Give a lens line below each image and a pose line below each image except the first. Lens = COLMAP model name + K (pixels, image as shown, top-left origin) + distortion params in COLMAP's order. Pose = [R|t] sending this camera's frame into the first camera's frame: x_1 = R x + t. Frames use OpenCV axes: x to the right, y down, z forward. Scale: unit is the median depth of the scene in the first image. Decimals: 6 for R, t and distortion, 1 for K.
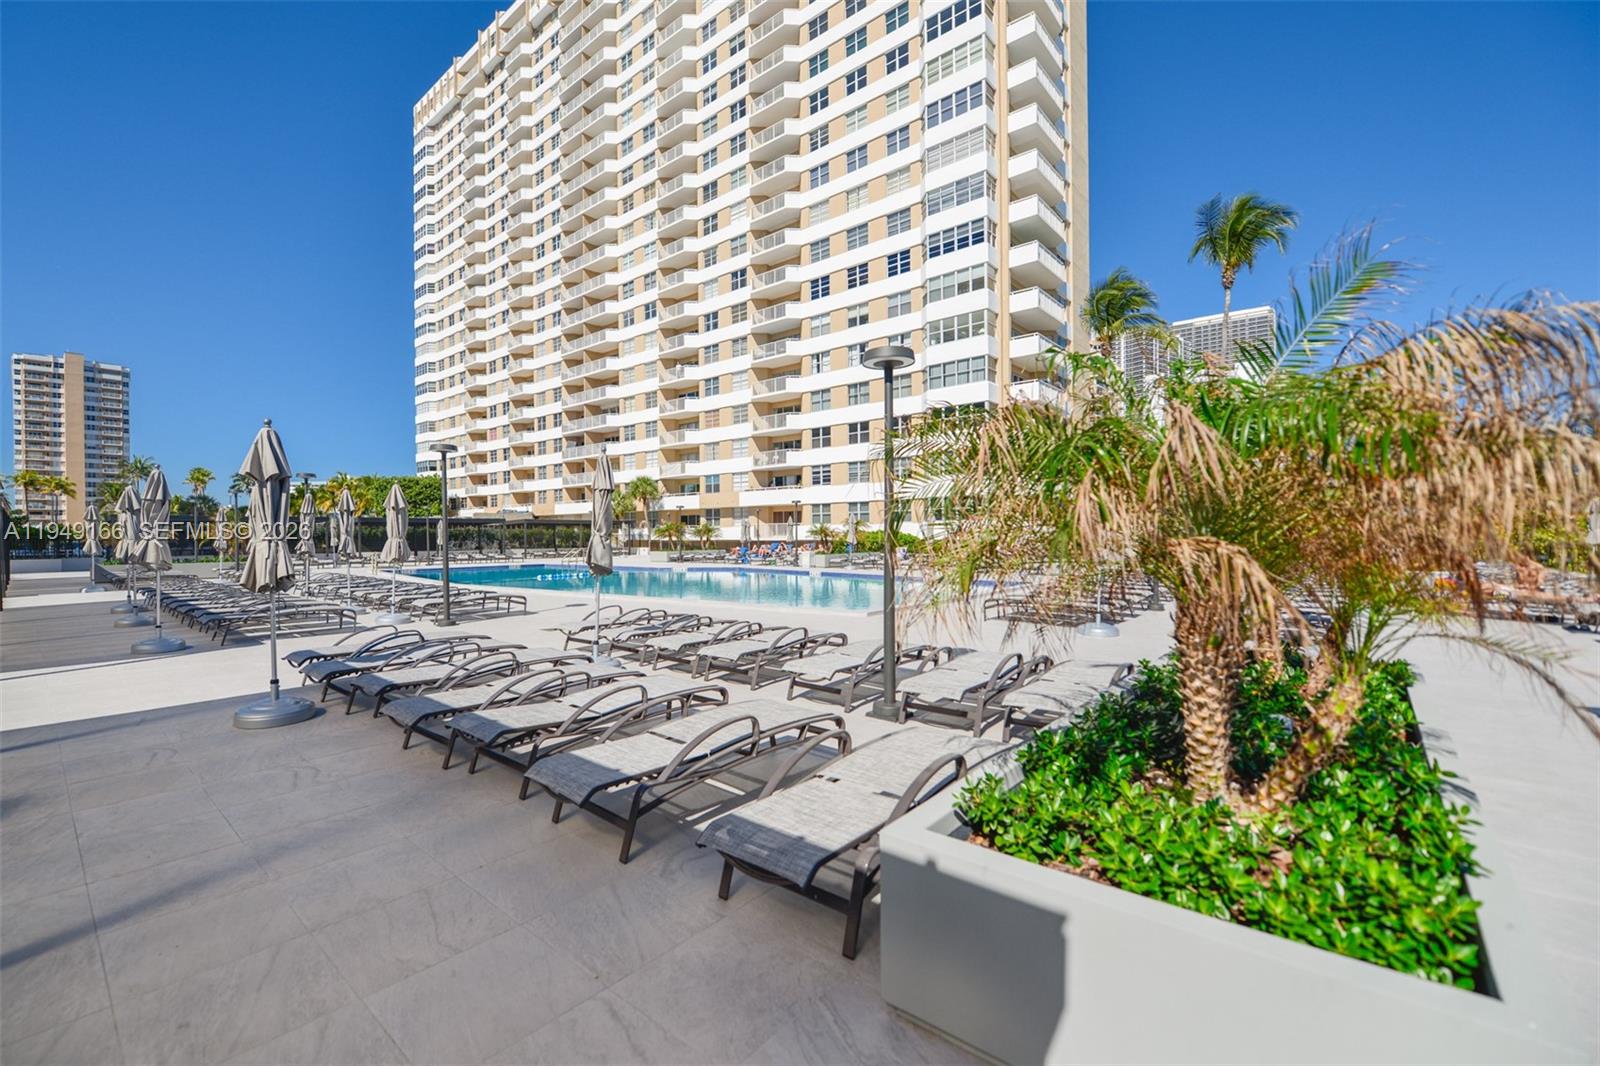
lens RADIAL K [[667.8, 0, 787.6], [0, 667.8, 540.8], [0, 0, 1]] dist [-0.004959, -0.000435]
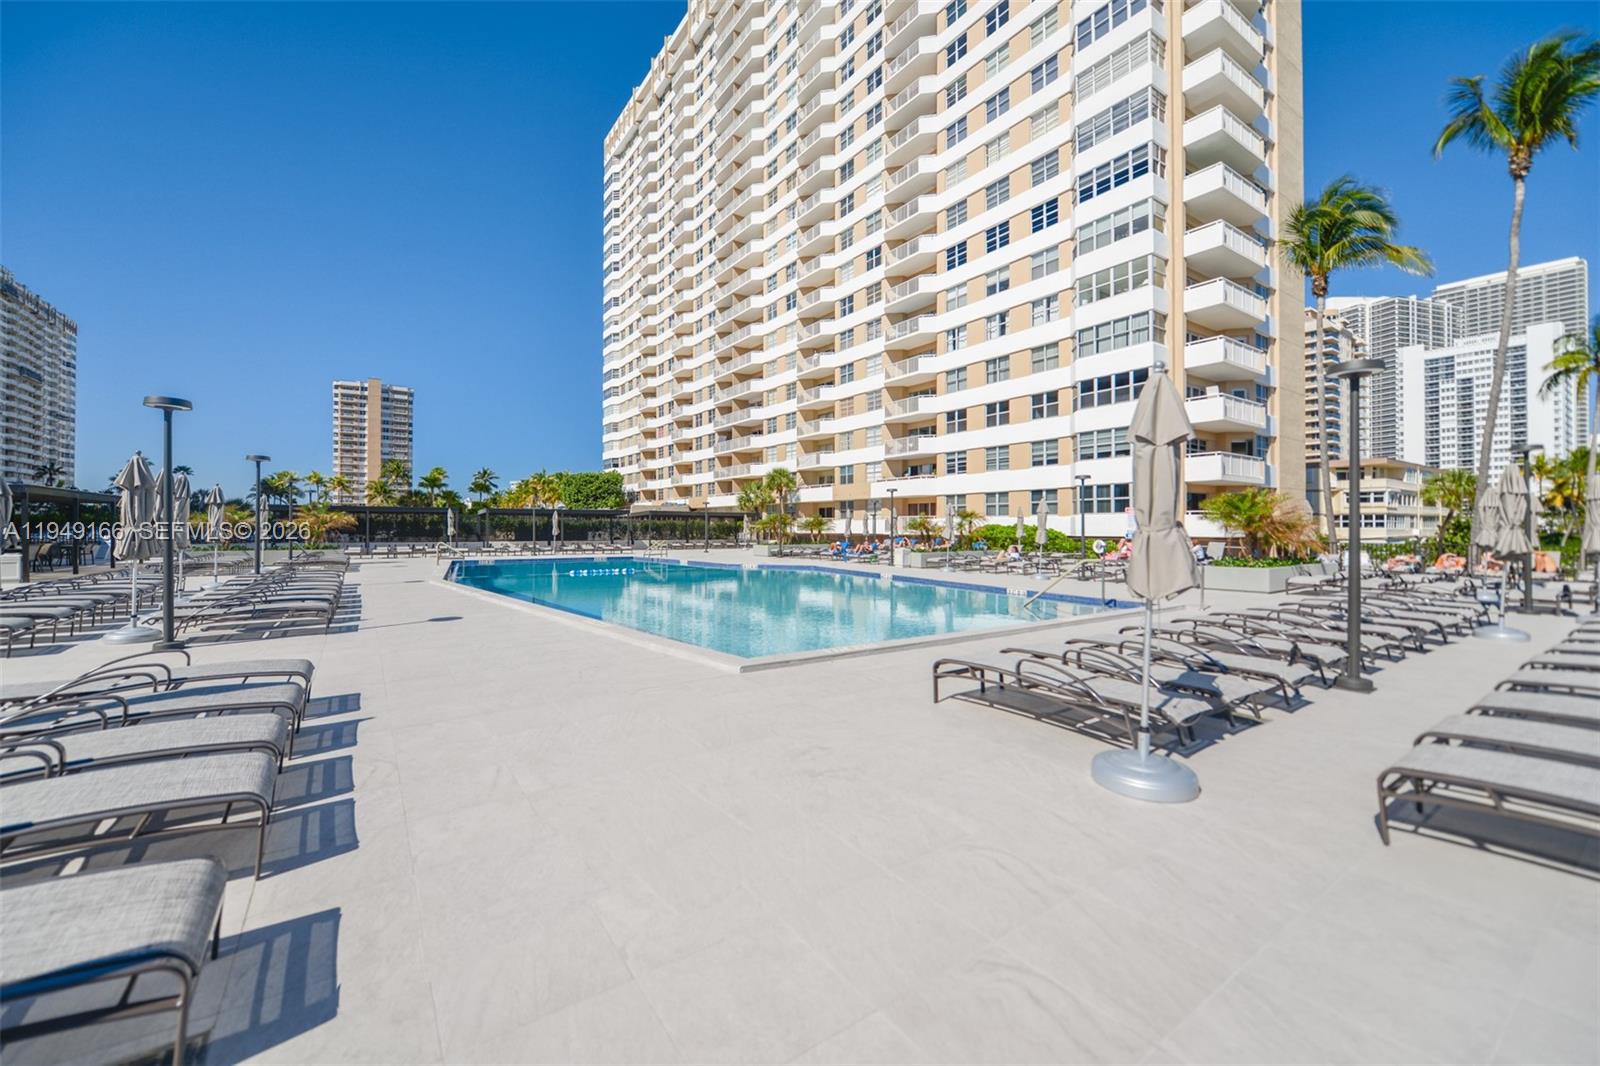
lens RADIAL K [[640.4, 0, 805.1], [0, 640.4, 524.4], [0, 0, 1]] dist [0.000505, -0.002379]
pose [[0.967491, 0.008044, -0.252779, 0.064594], [-0.011770, 0.999843, -0.013230, -0.001392], [0.252633, 0.015775, 0.967434, 0.102522]]
